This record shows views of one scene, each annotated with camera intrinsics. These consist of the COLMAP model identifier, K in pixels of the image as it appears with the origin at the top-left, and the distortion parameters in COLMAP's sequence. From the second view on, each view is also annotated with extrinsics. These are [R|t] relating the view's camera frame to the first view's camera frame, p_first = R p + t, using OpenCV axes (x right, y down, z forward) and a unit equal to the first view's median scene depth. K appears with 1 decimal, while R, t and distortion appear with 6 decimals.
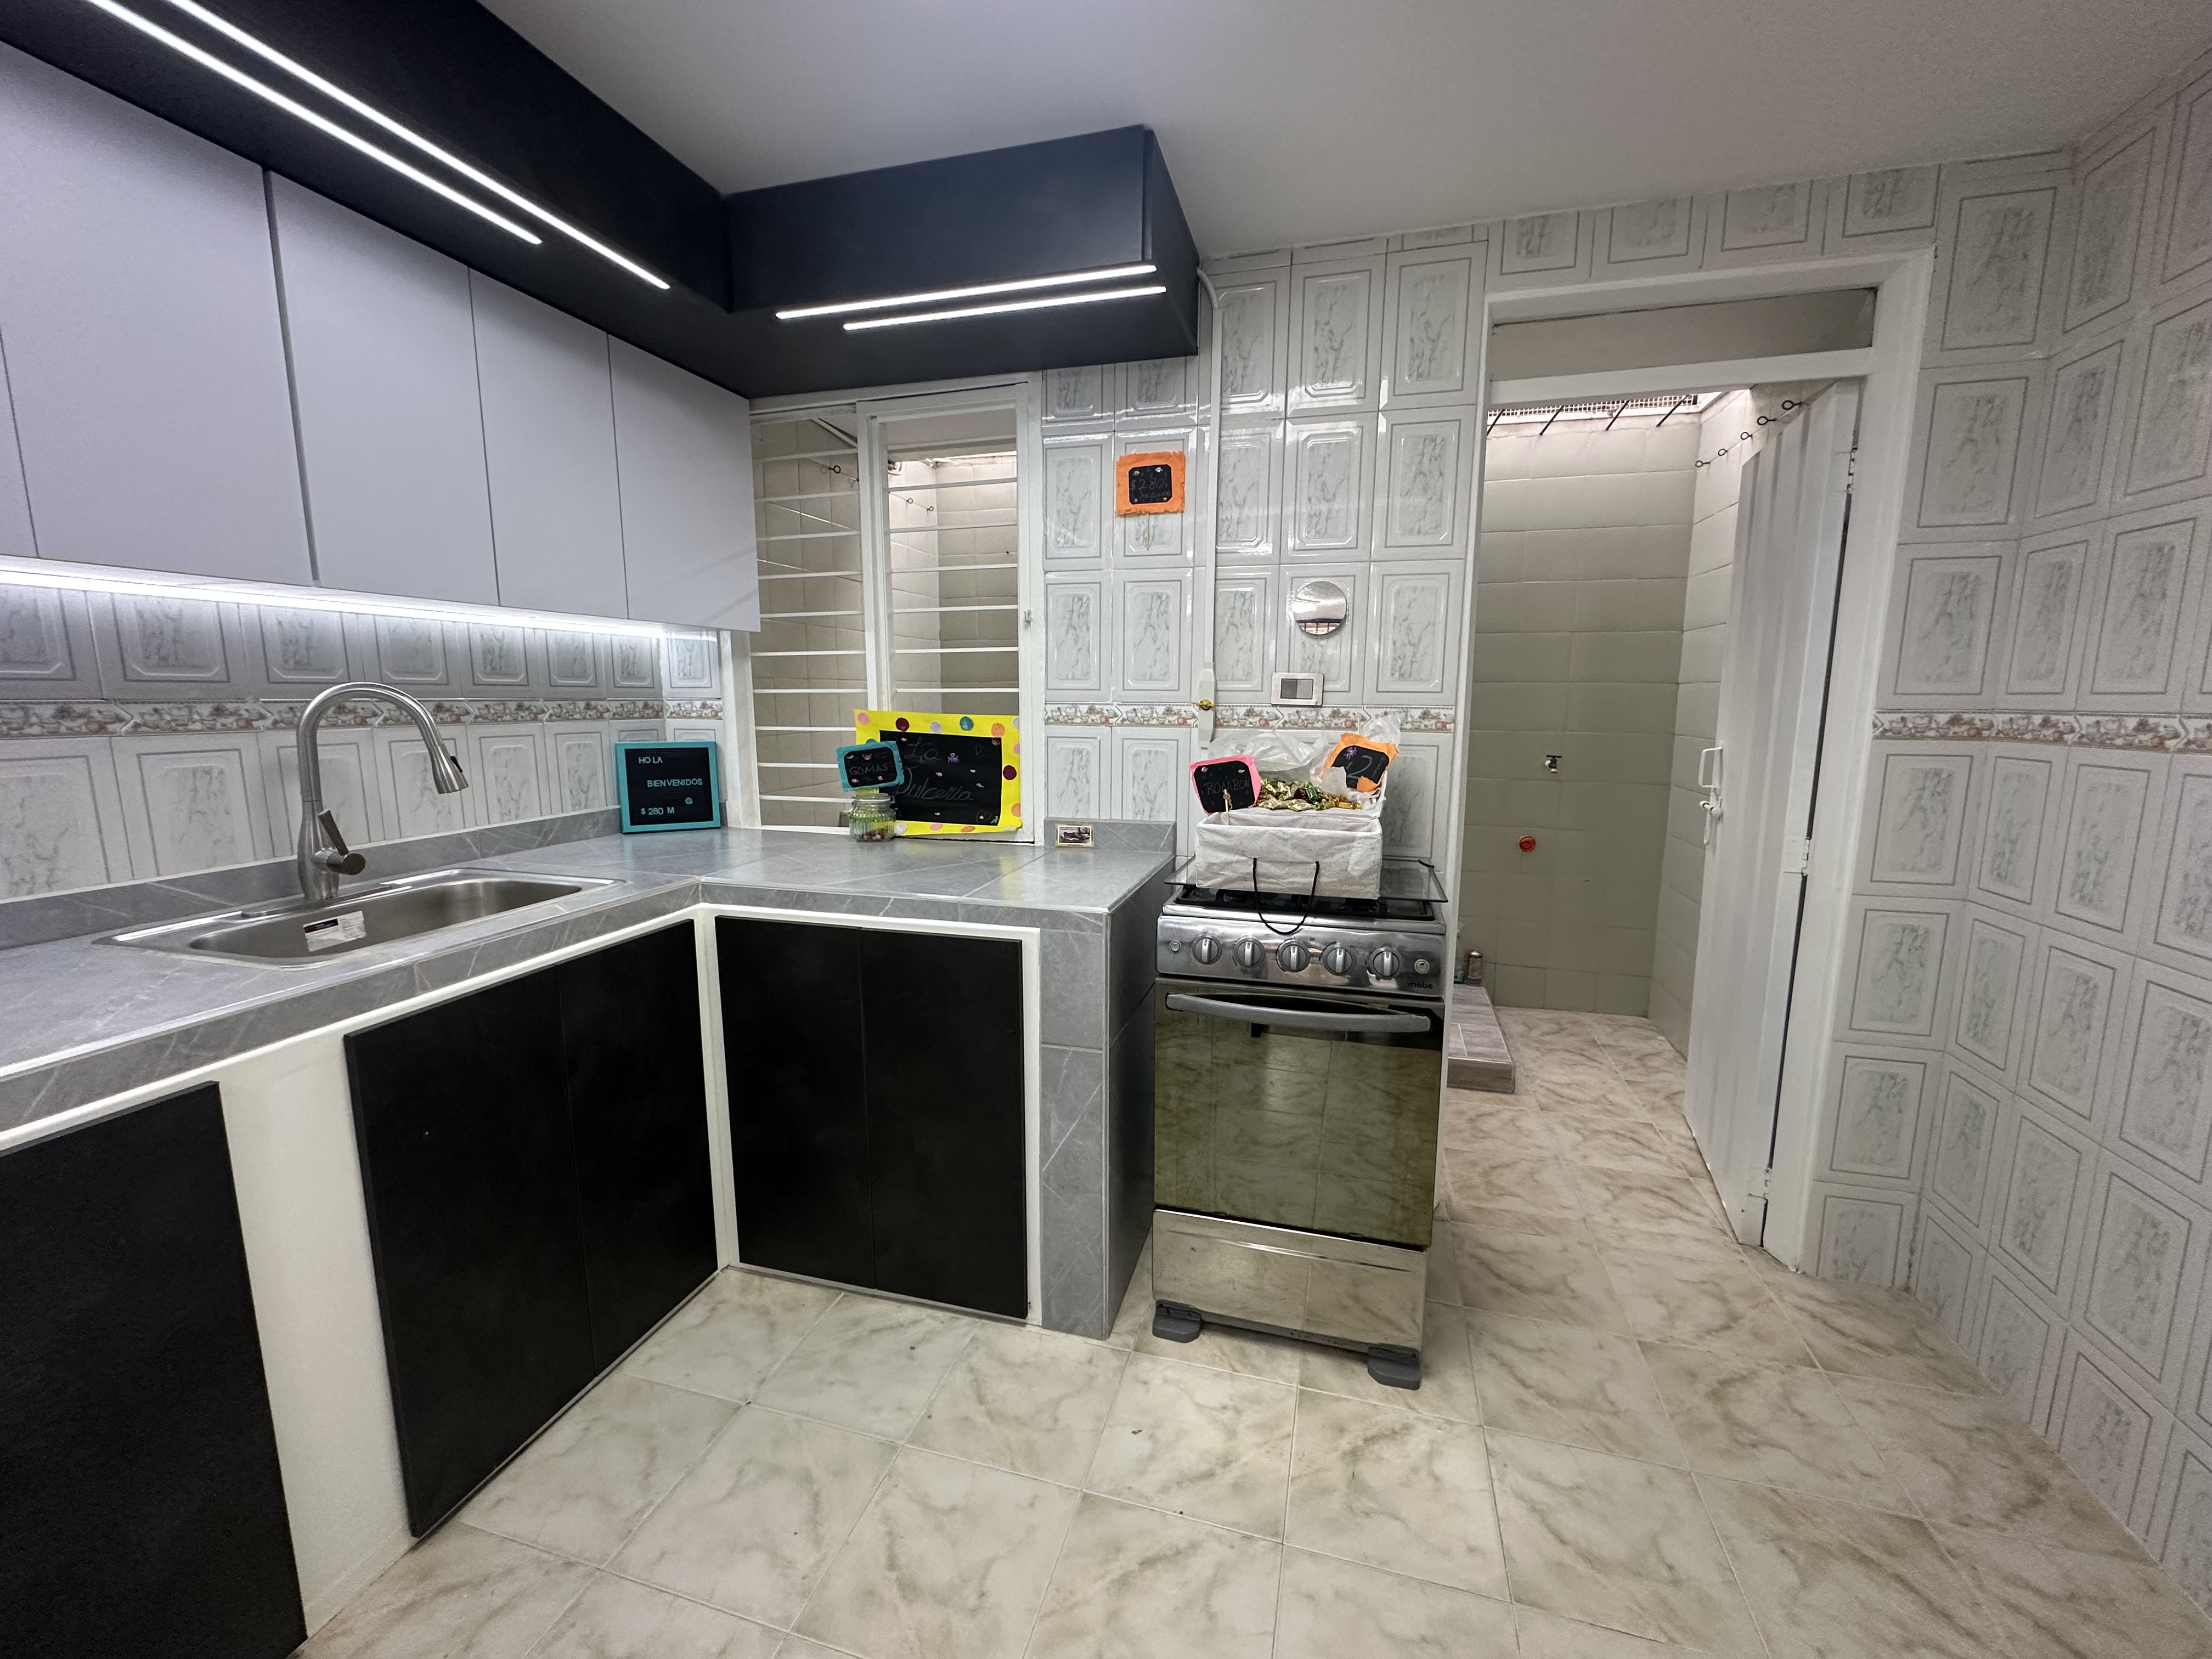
lens RADIAL K [[883.5, 0, 1106.5], [0, 883.5, 827.3], [0, 0, 1]] dist [-0.002574, 0.000539]
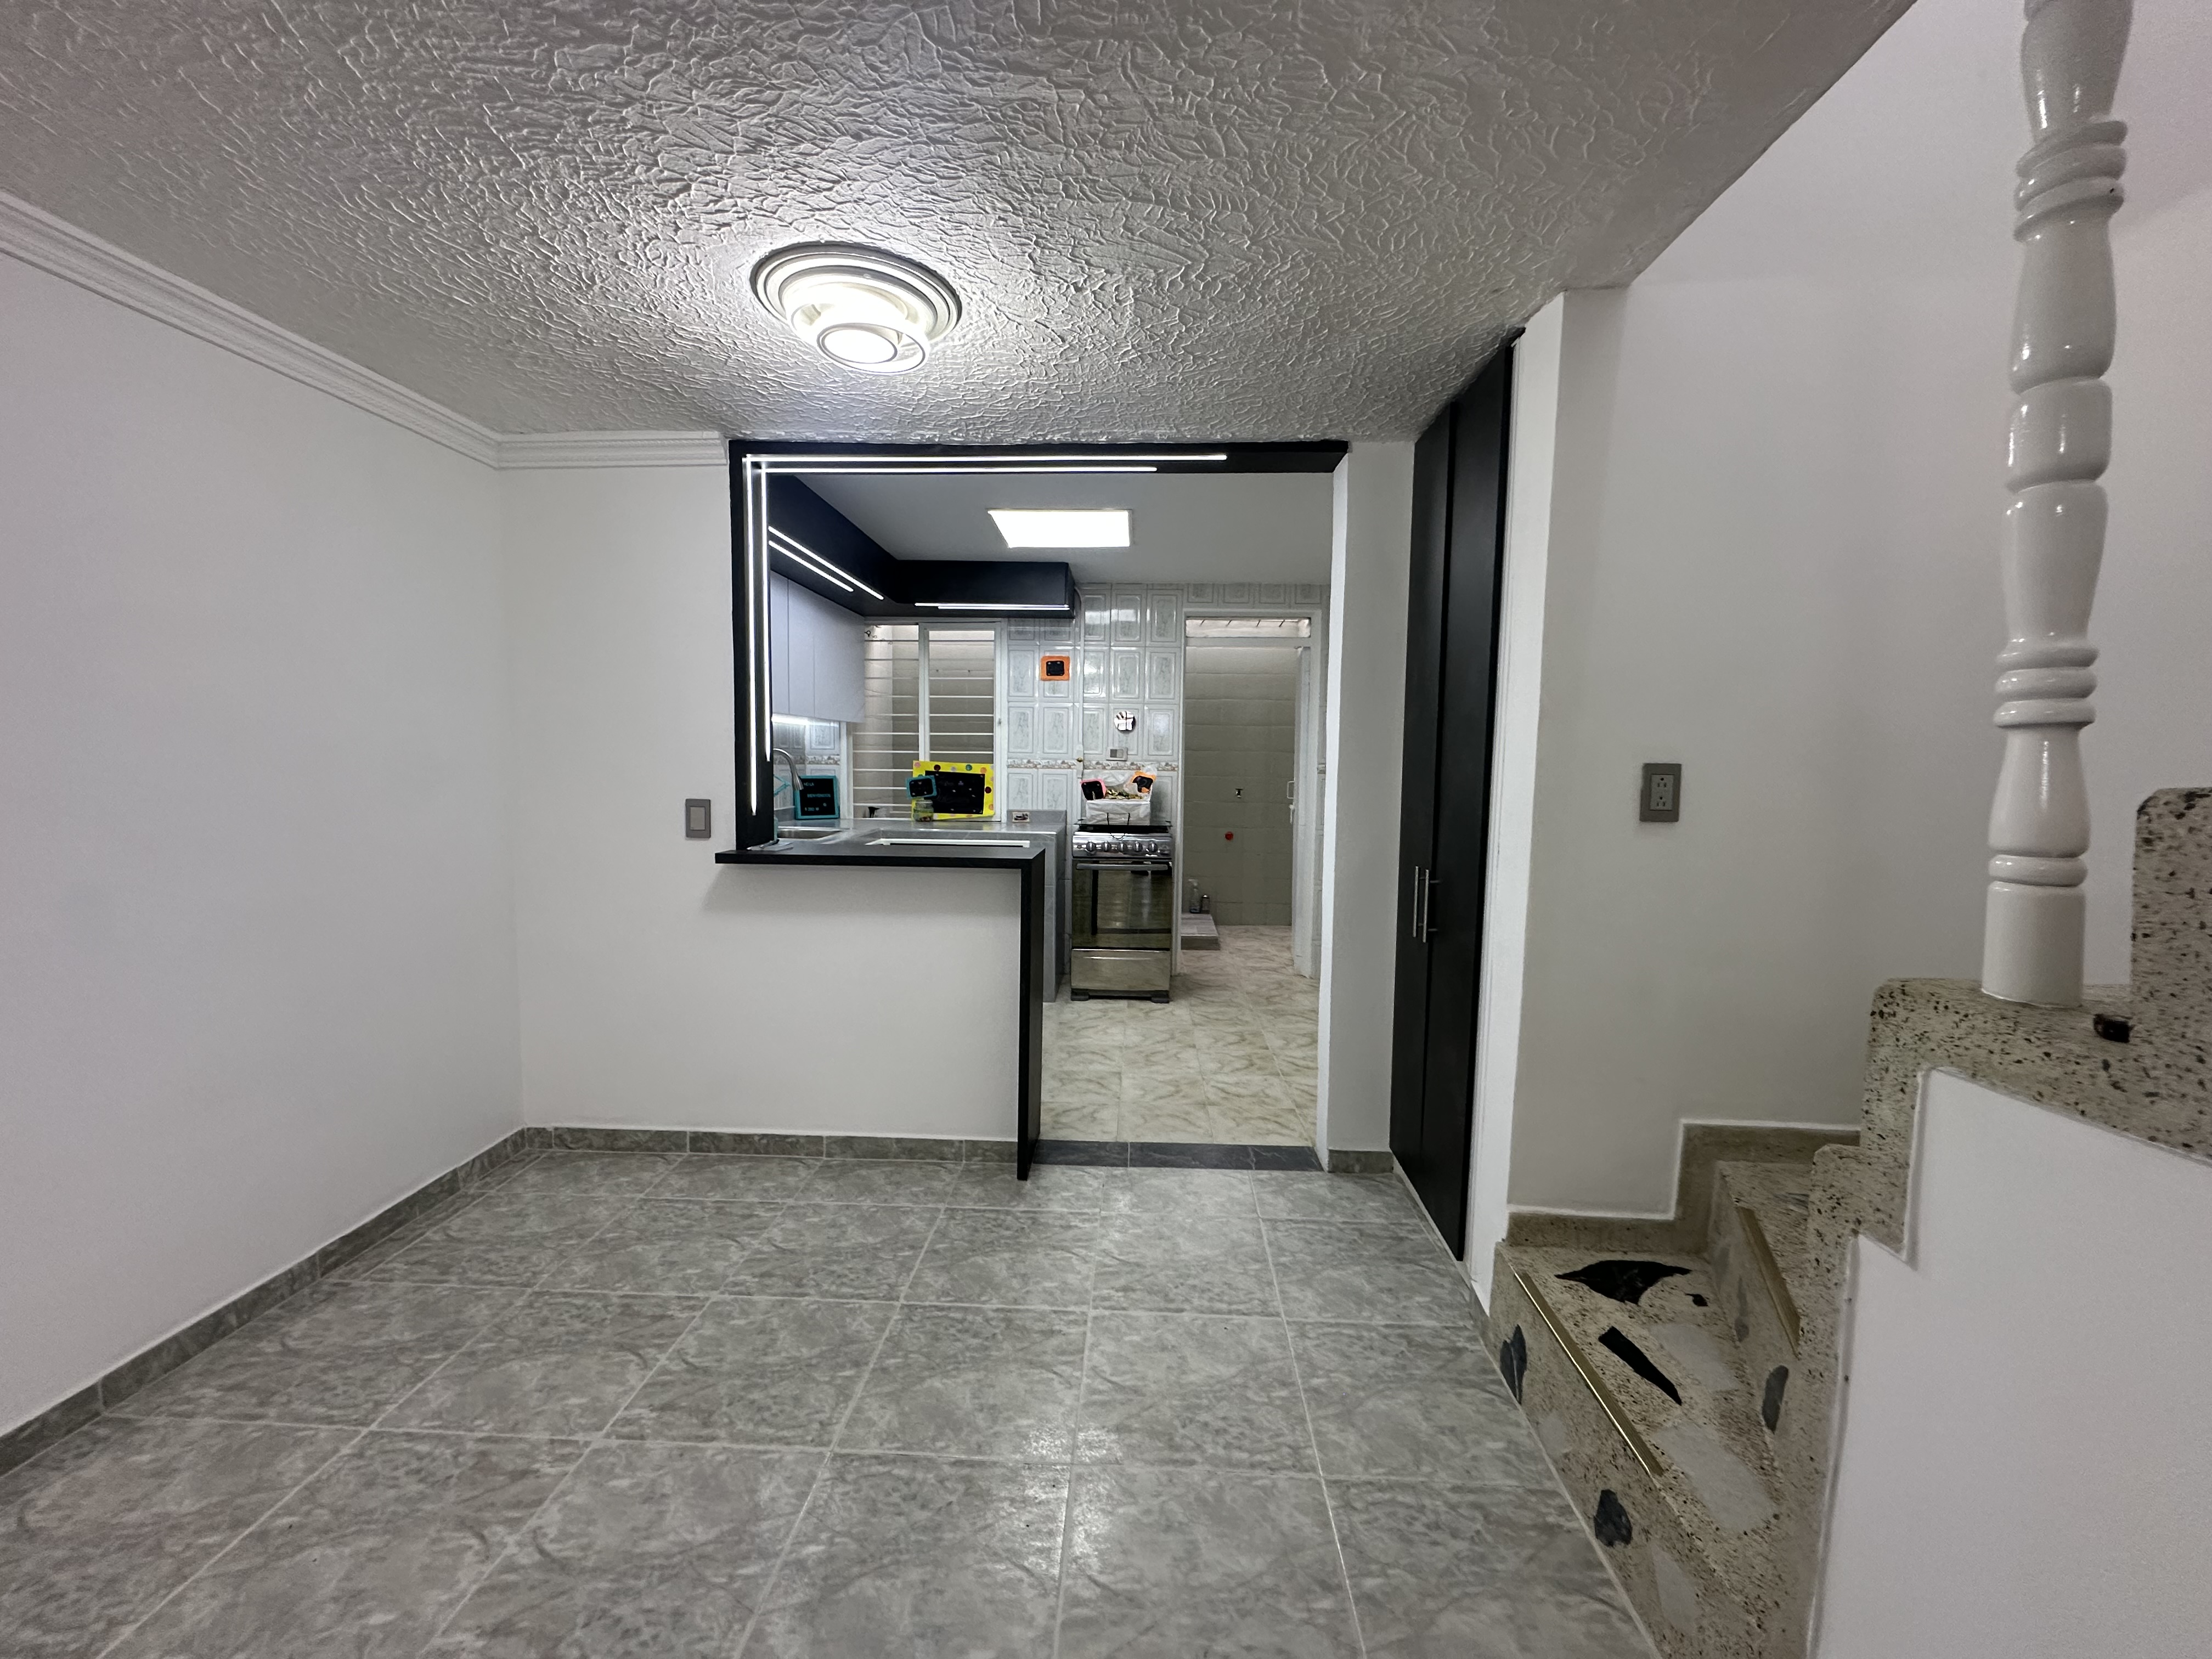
lens RADIAL K [[883.5, 0, 1106.5], [0, 883.5, 827.3], [0, 0, 1]] dist [-0.002574, 0.000539]
pose [[0.972293, -0.008052, 0.233628, -0.402878], [0.024098, 0.997535, -0.065910, 0.216846], [-0.232521, 0.069714, 0.970090, -1.412983]]
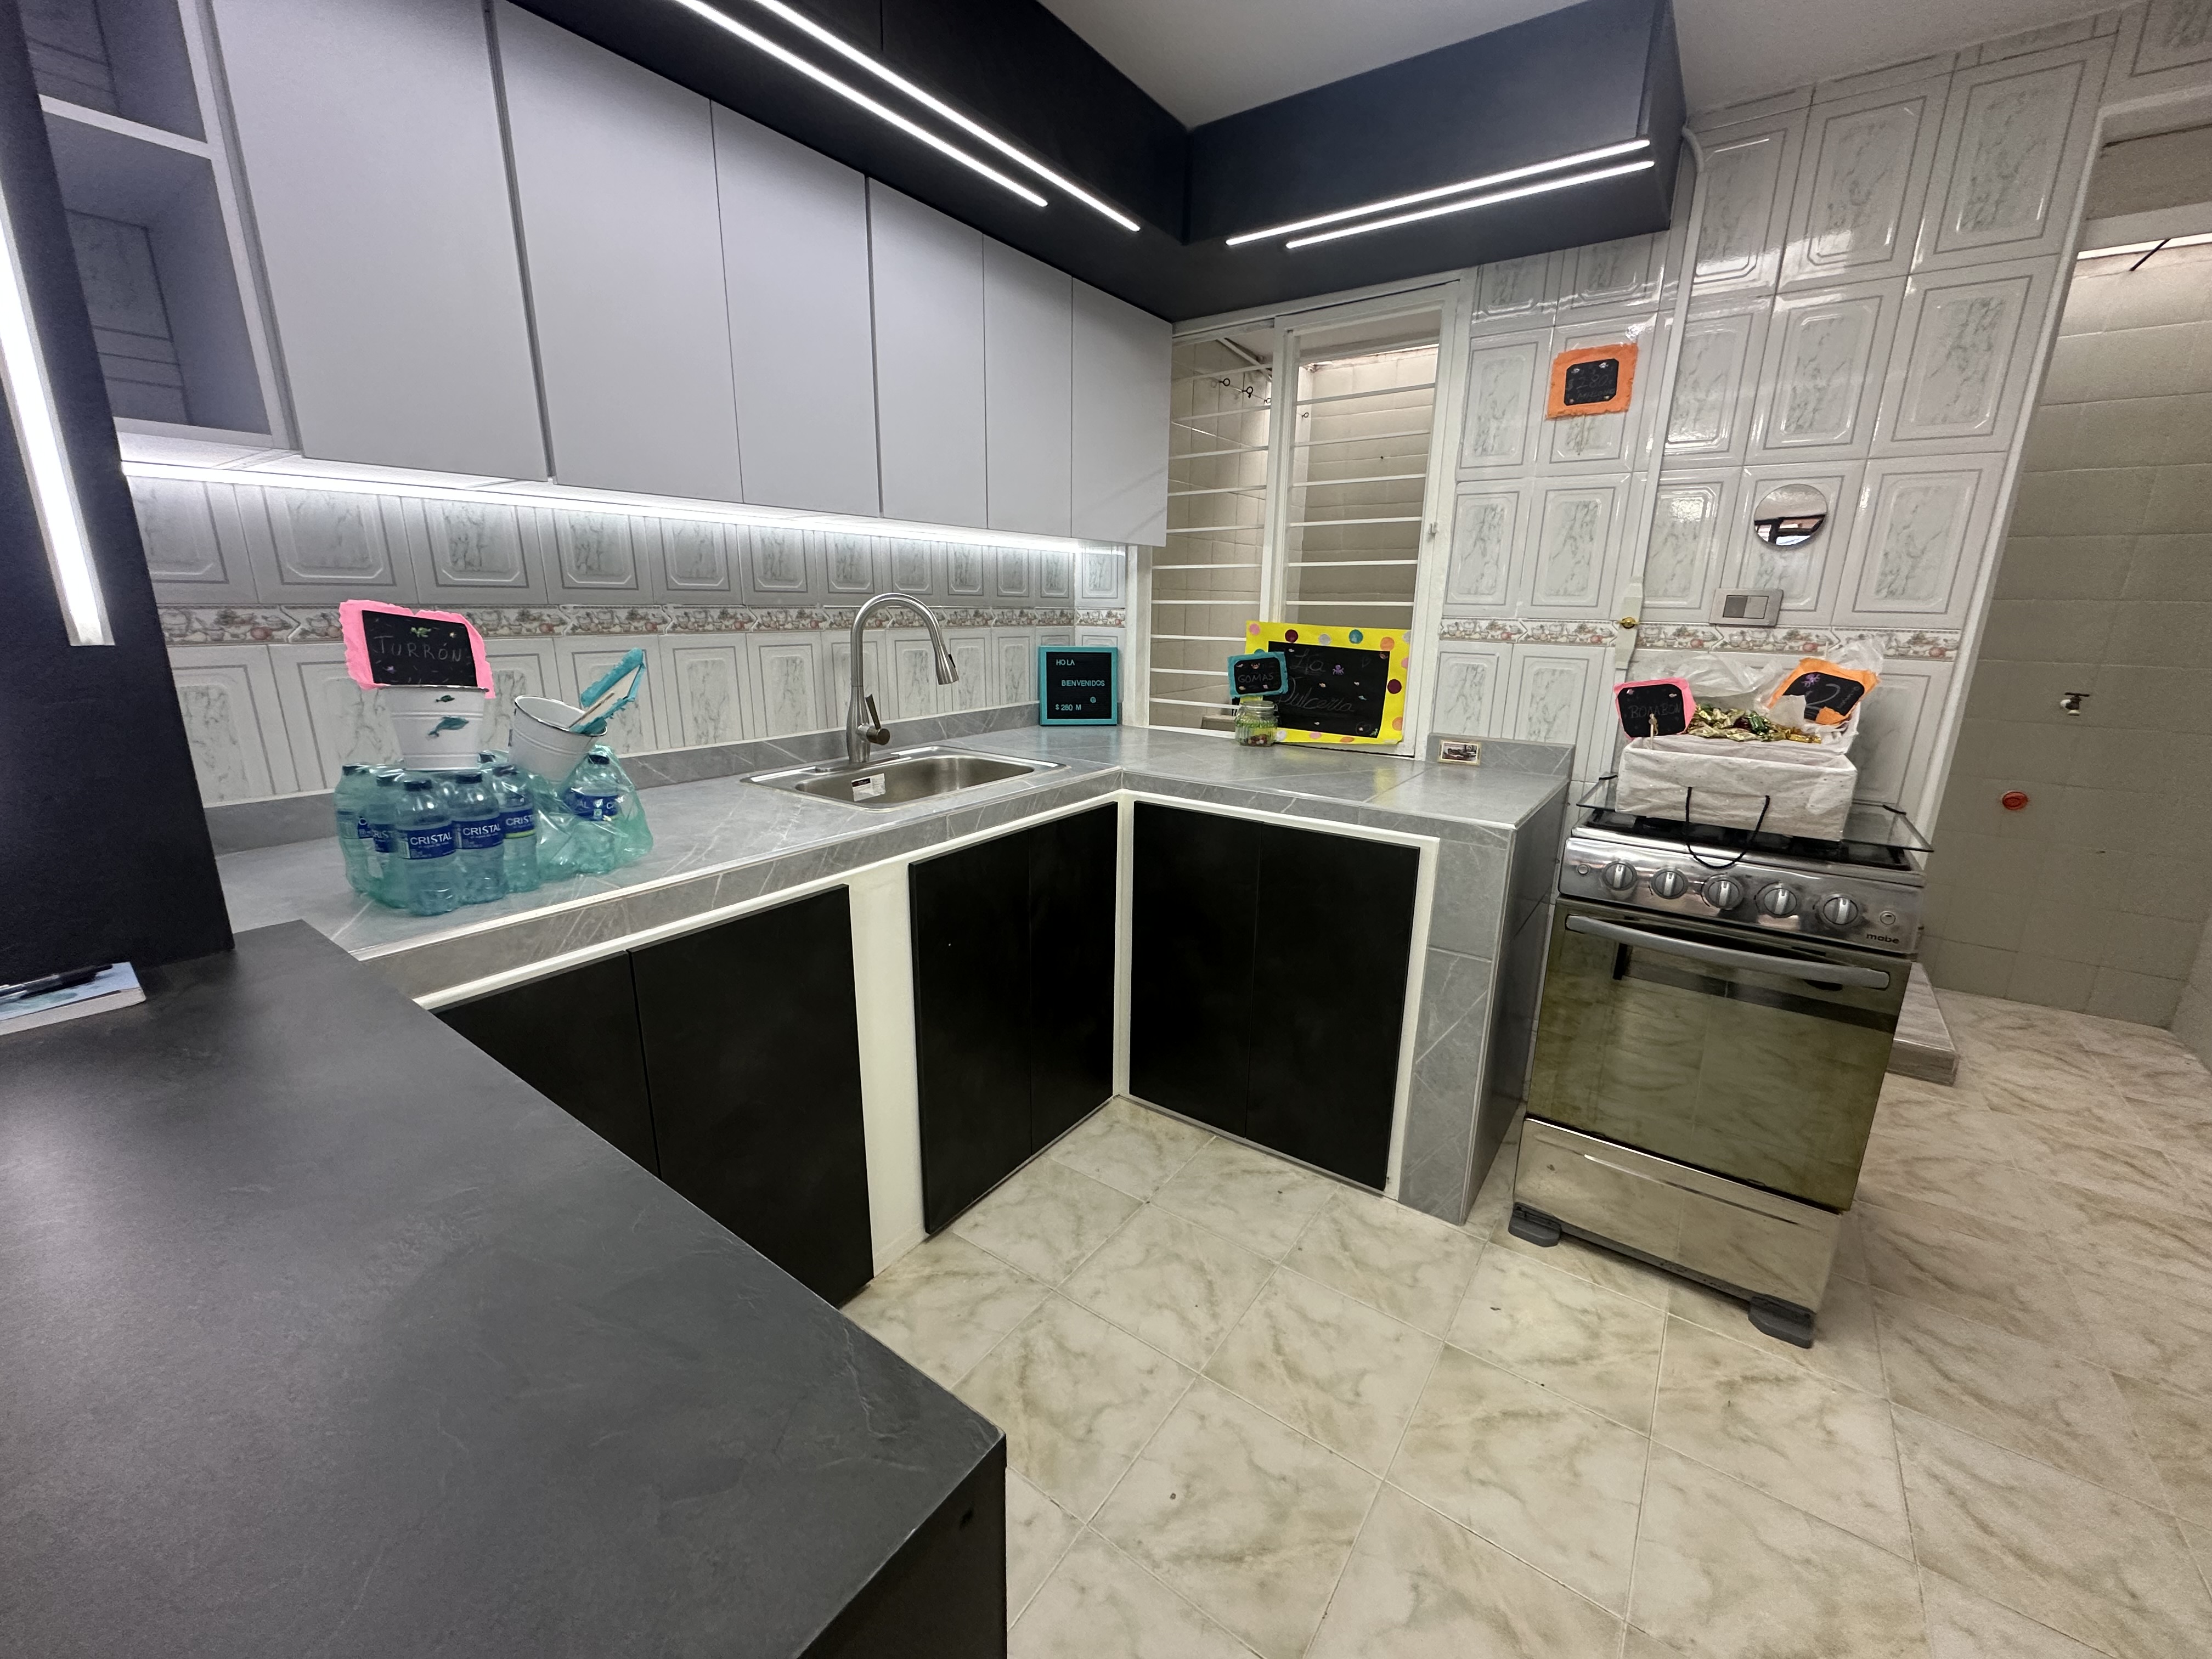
lens RADIAL K [[883.5, 0, 1106.5], [0, 883.5, 827.3], [0, 0, 1]] dist [-0.002574, 0.000539]
pose [[0.941342, 0.093363, -0.324282, -0.092312], [-0.060841, 0.992174, 0.109041, 0.009978], [0.331924, -0.082916, 0.939655, -0.095244]]
